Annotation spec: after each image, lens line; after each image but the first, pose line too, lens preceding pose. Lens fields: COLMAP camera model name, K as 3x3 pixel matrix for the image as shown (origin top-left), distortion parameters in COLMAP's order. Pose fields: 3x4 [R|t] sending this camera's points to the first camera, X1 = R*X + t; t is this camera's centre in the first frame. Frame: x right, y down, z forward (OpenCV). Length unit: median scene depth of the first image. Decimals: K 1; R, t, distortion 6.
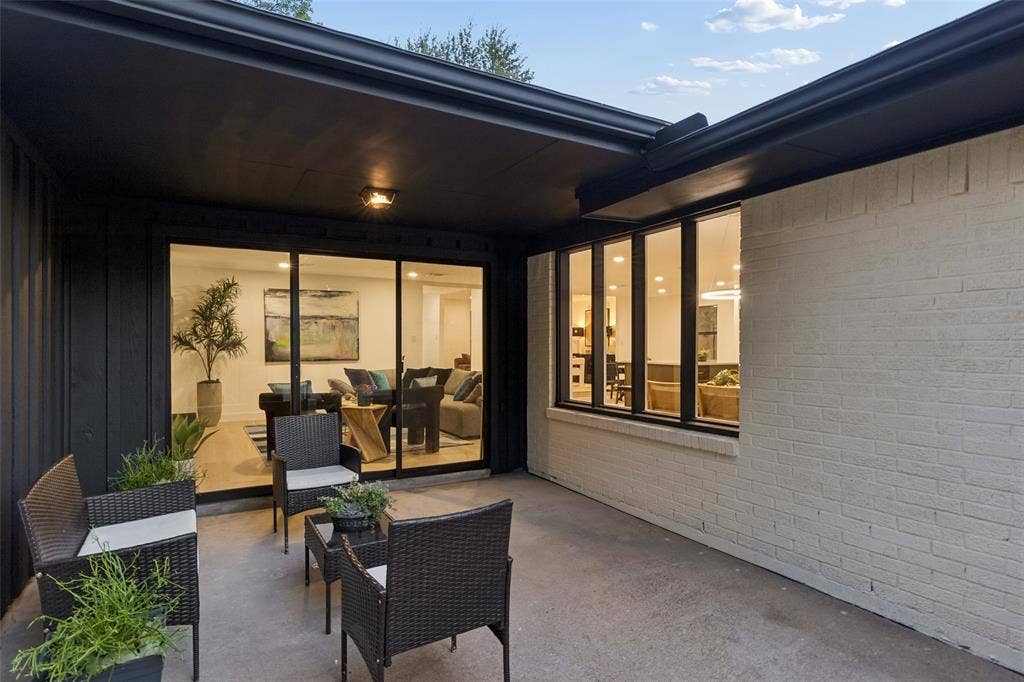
lens RADIAL K [[533.4, 0, 511.1], [0, 533.4, 343.1], [0, 0, 1]] dist [0.001791, 0.000371]
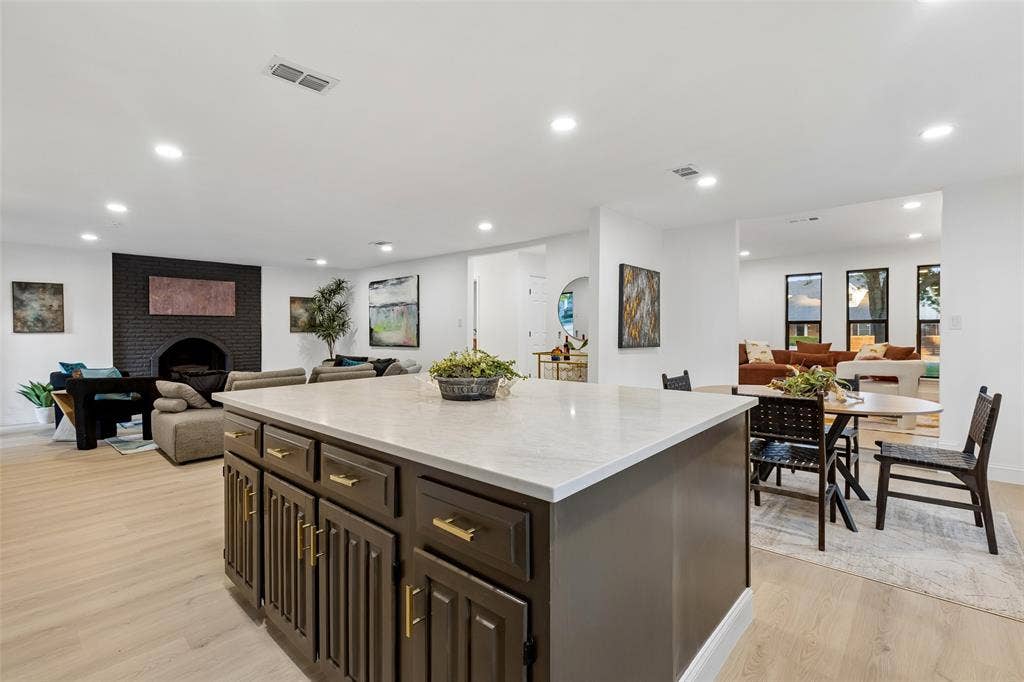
lens RADIAL K [[463.0, 0, 511.3], [0, 463.0, 334.3], [0, 0, 1]] dist [0.002266, 0.000418]
pose [[0.308477, 0.003939, -0.951224, 0.558806], [0.005865, 0.999965, 0.006042, 0.005017], [0.951214, -0.007443, 0.308443, 0.935079]]
